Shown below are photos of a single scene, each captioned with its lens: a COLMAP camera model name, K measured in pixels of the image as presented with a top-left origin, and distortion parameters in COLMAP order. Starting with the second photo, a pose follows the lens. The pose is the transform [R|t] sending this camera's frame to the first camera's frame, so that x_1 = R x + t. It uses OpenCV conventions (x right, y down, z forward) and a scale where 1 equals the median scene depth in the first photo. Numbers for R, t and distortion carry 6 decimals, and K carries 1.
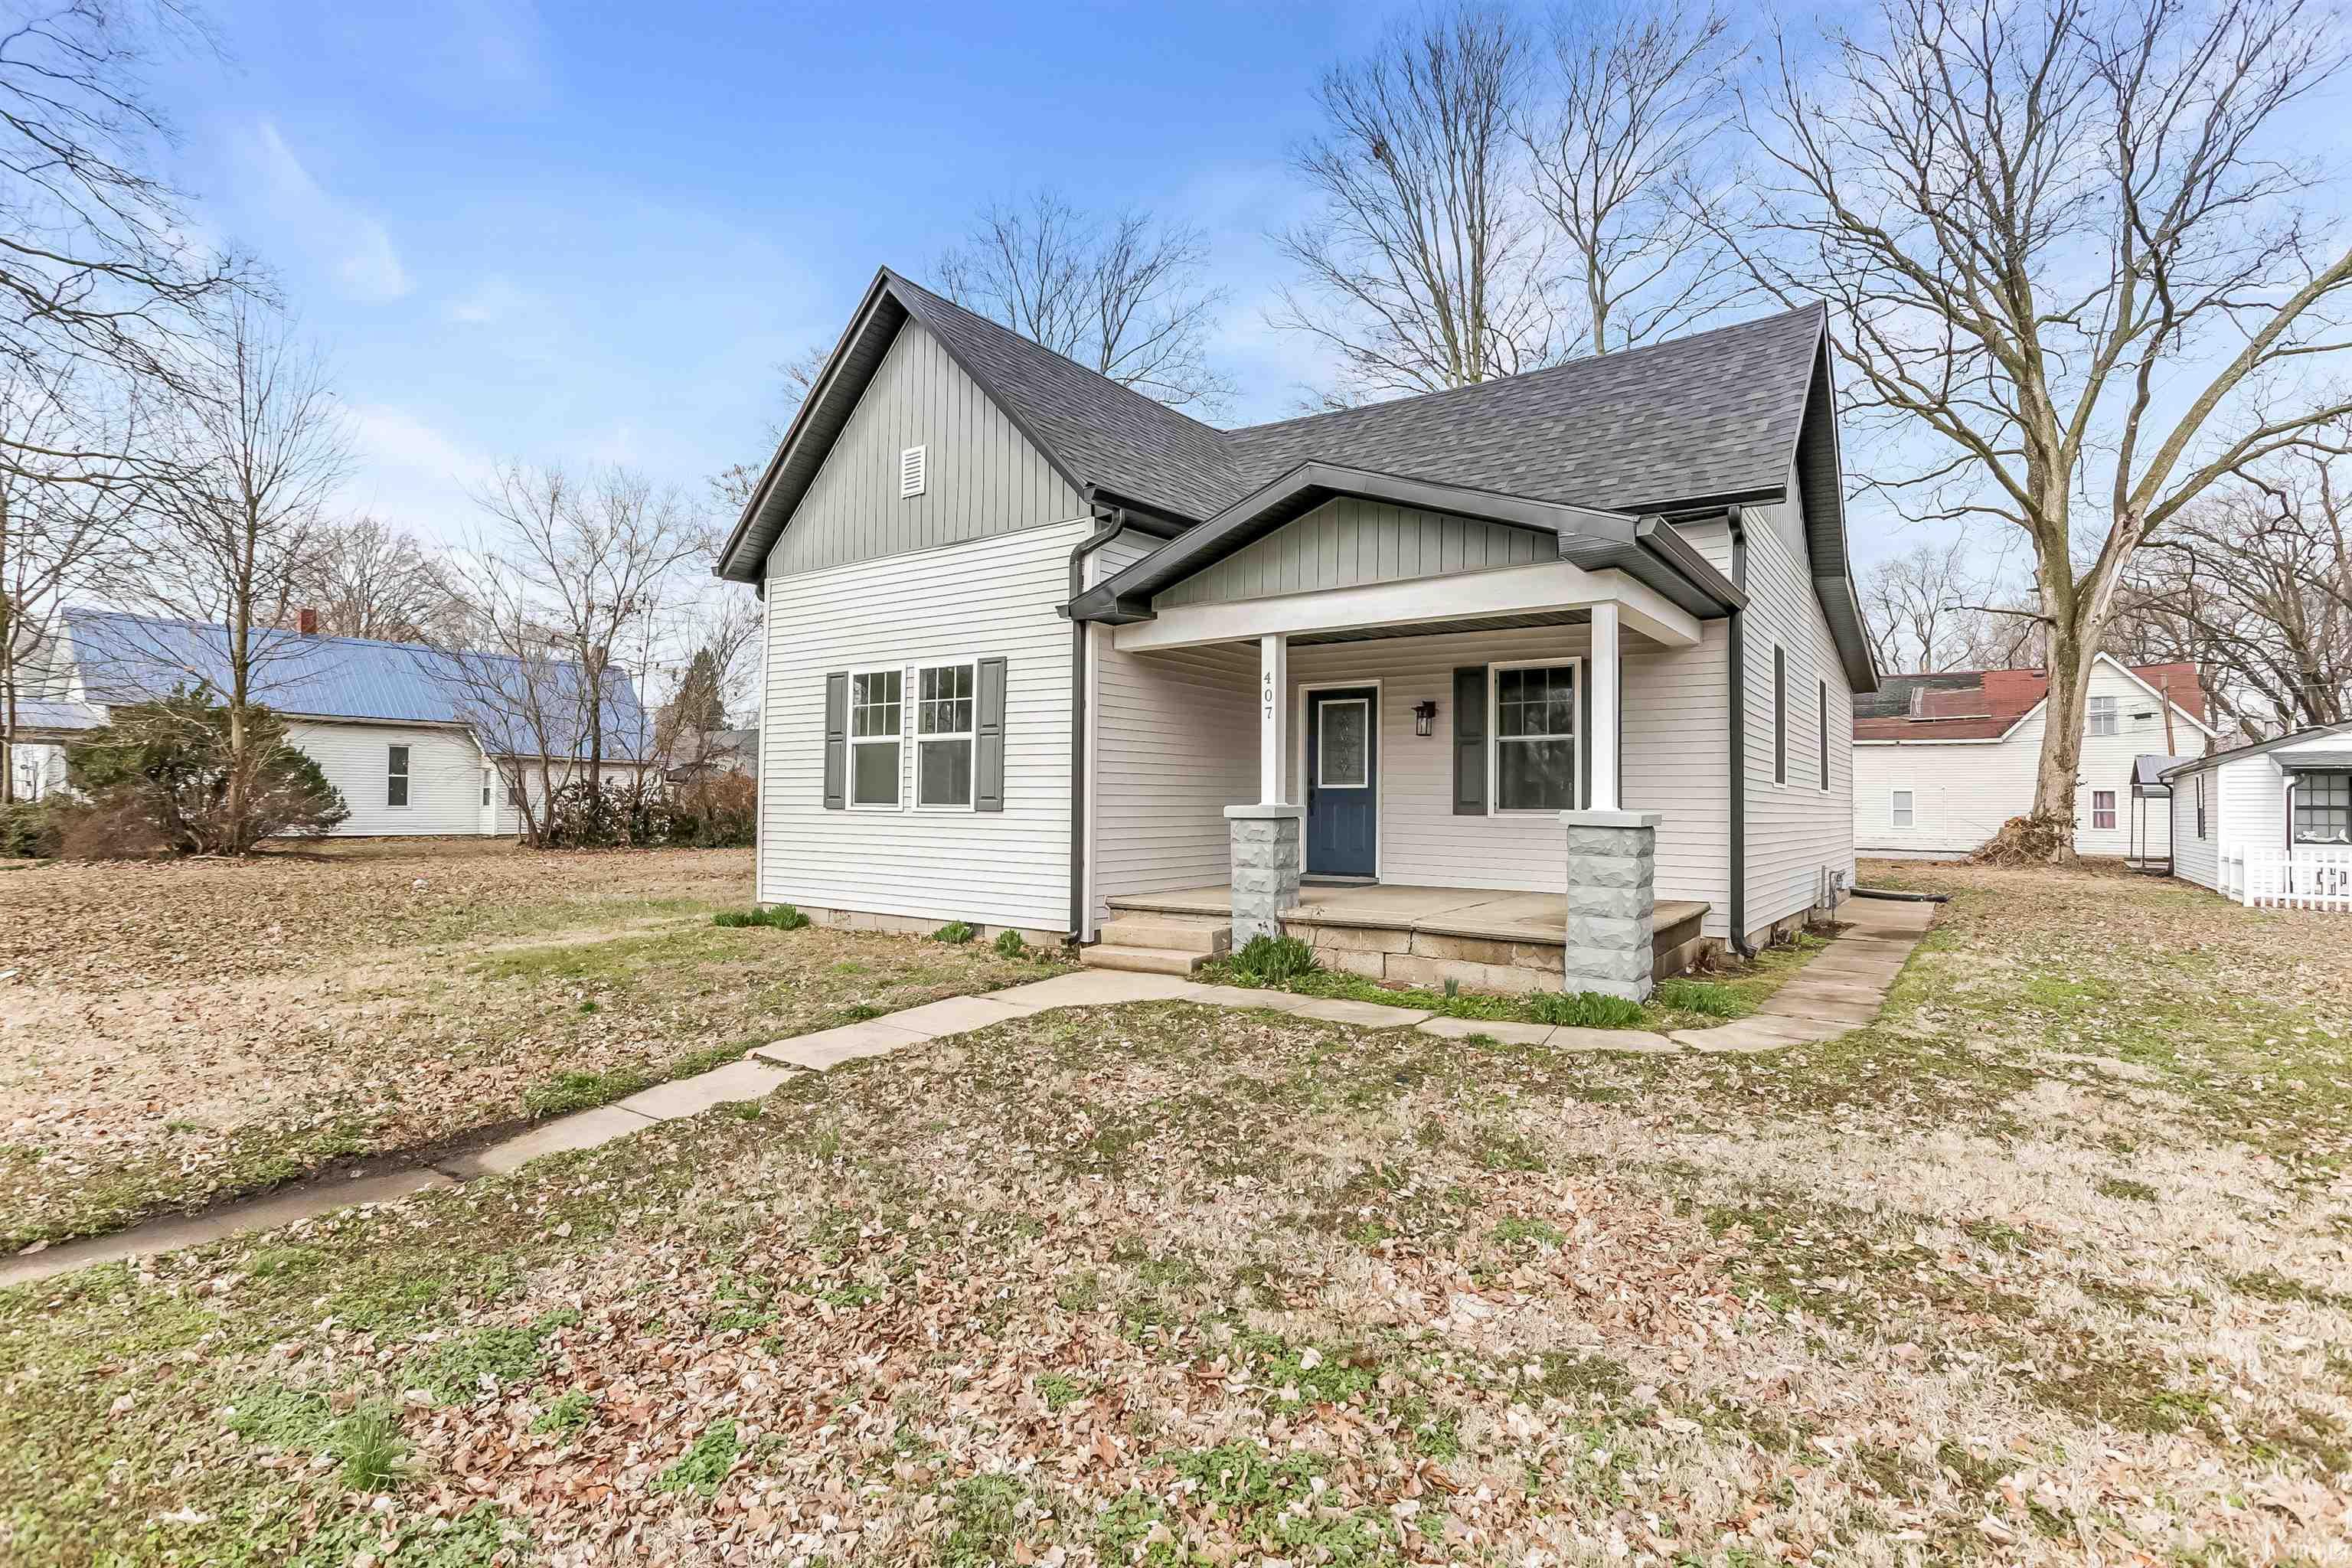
lens RADIAL K [[1173.4, 0, 1180.8], [0, 1173.4, 757.8], [0, 0, 1]] dist [-0.053721, 0.036418]
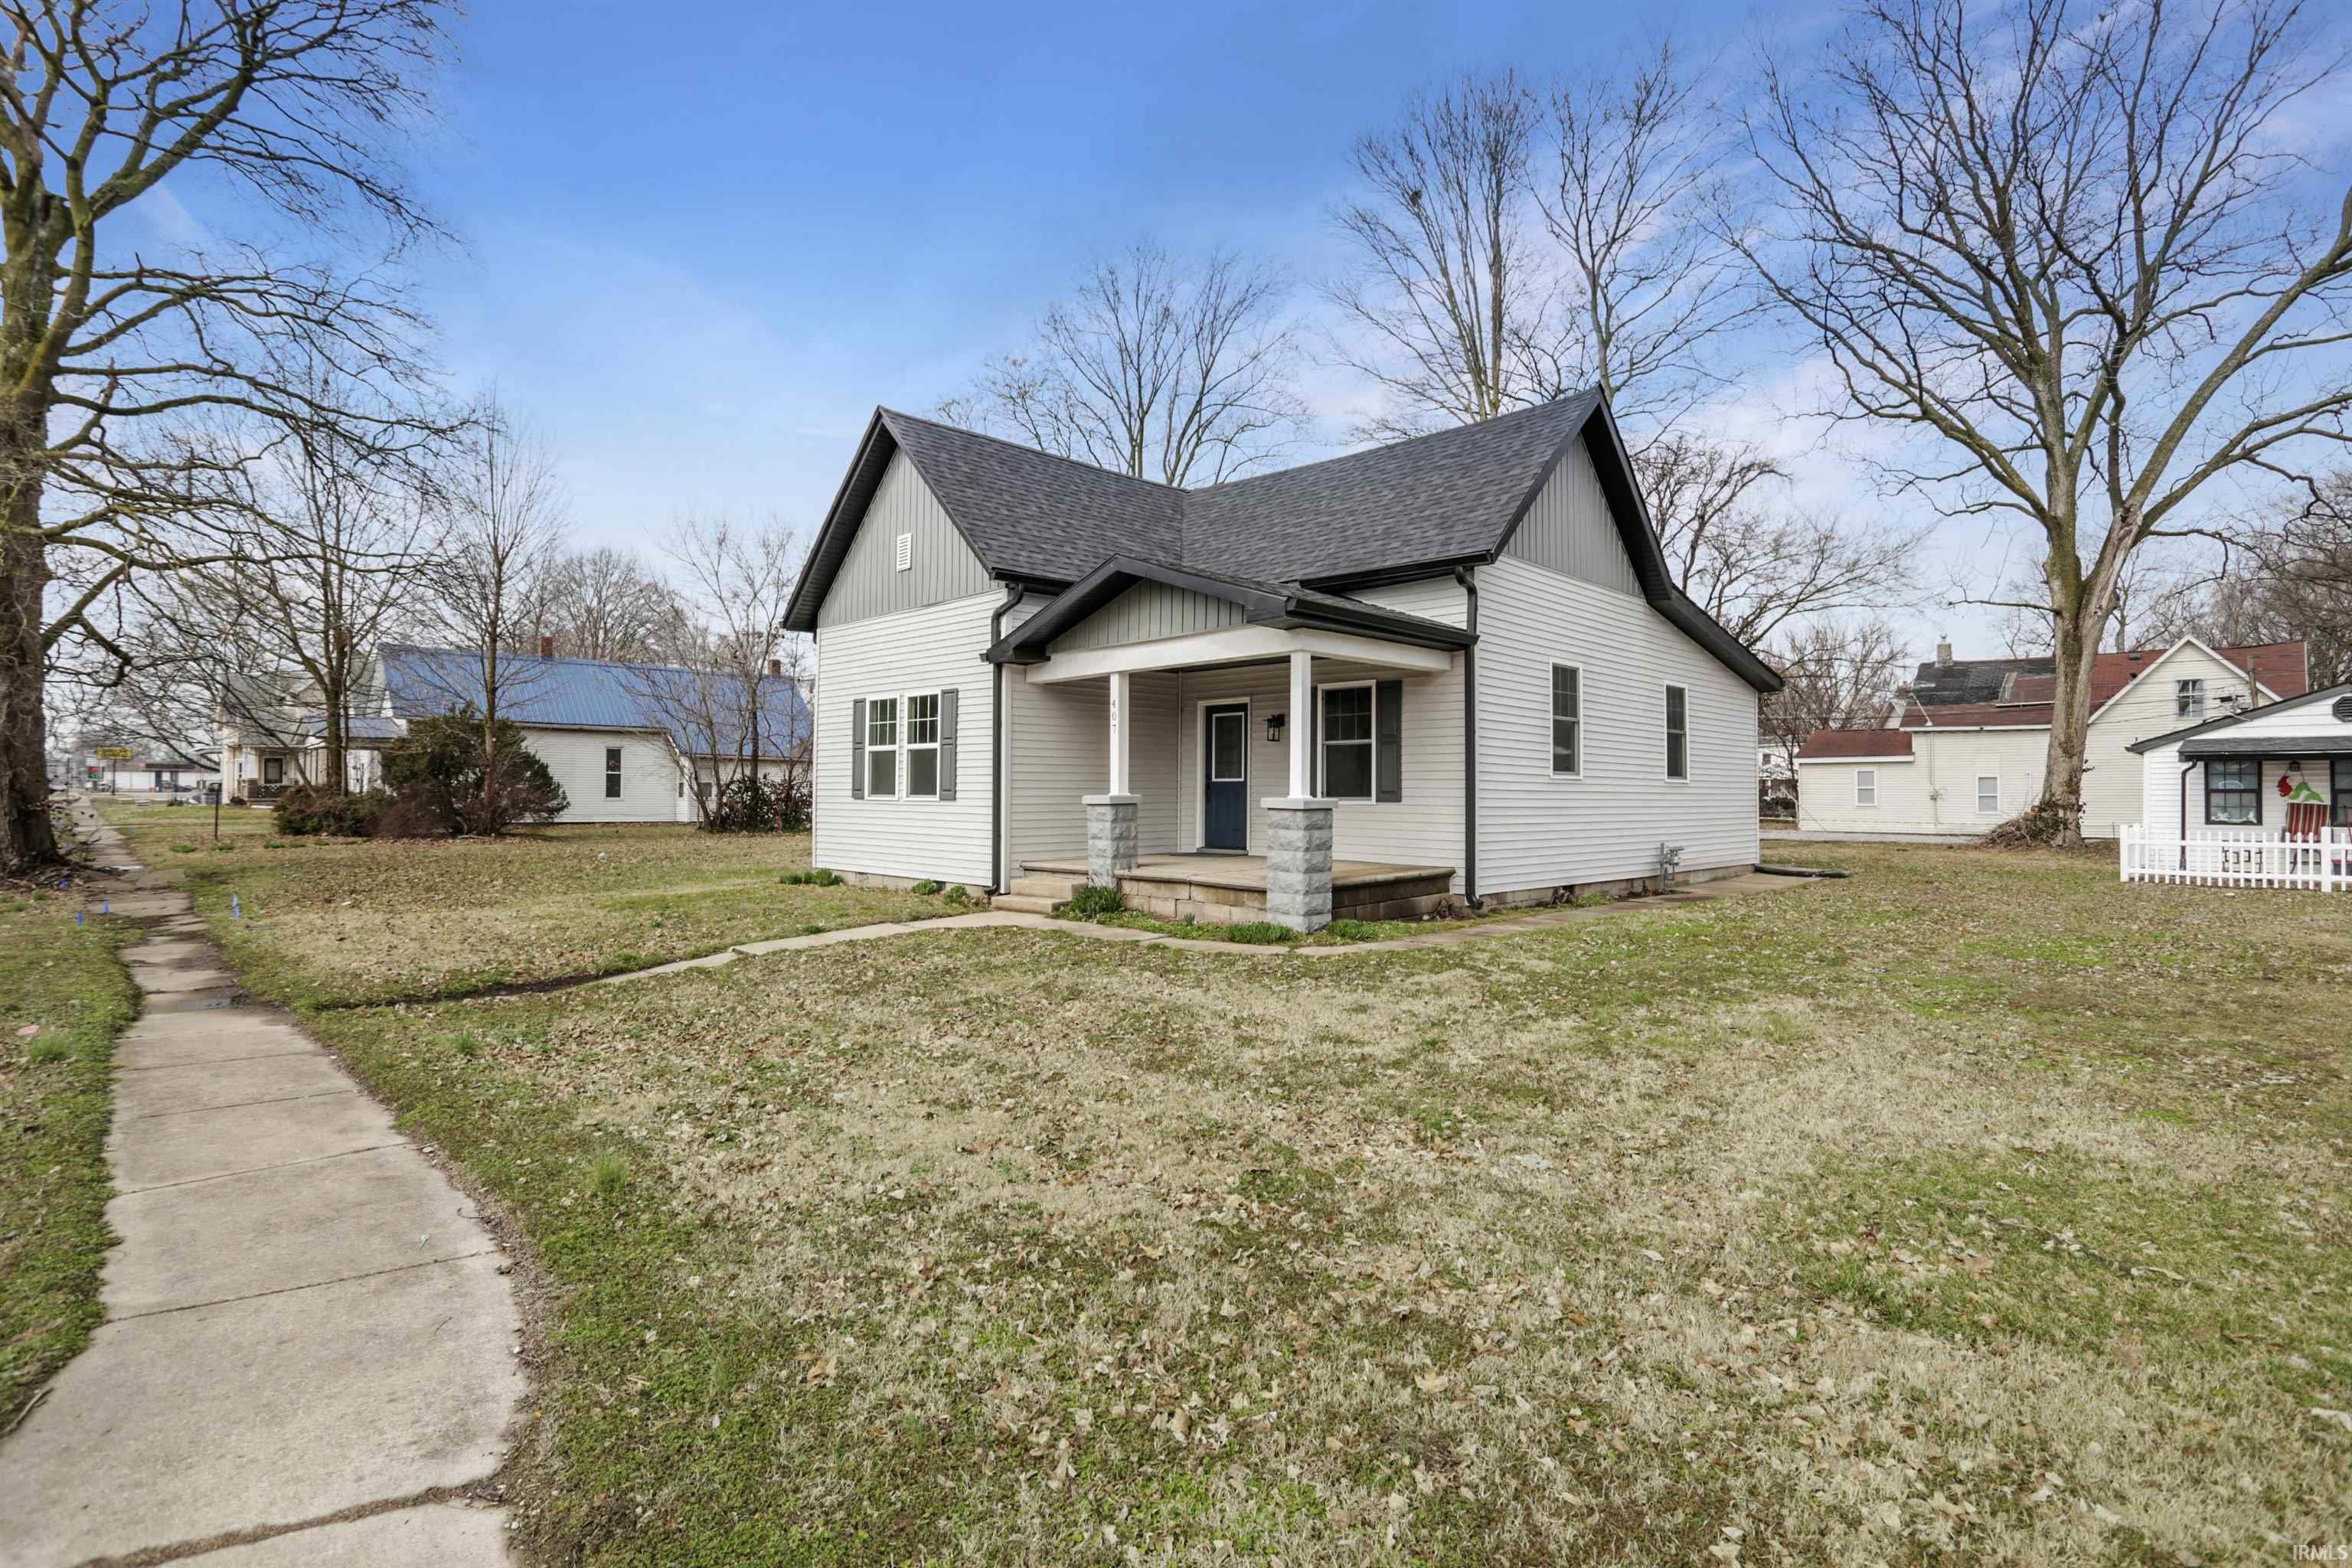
lens RADIAL K [[1231.5, 0, 1222.9], [0, 1231.5, 744.6], [0, 0, 1]] dist [-0.092765, 0.056849]
pose [[0.987580, -0.010971, -0.156732, 0.291028], [0.010987, 0.999939, -0.000764, -0.011471], [0.156731, -0.000967, 0.987641, -0.287411]]
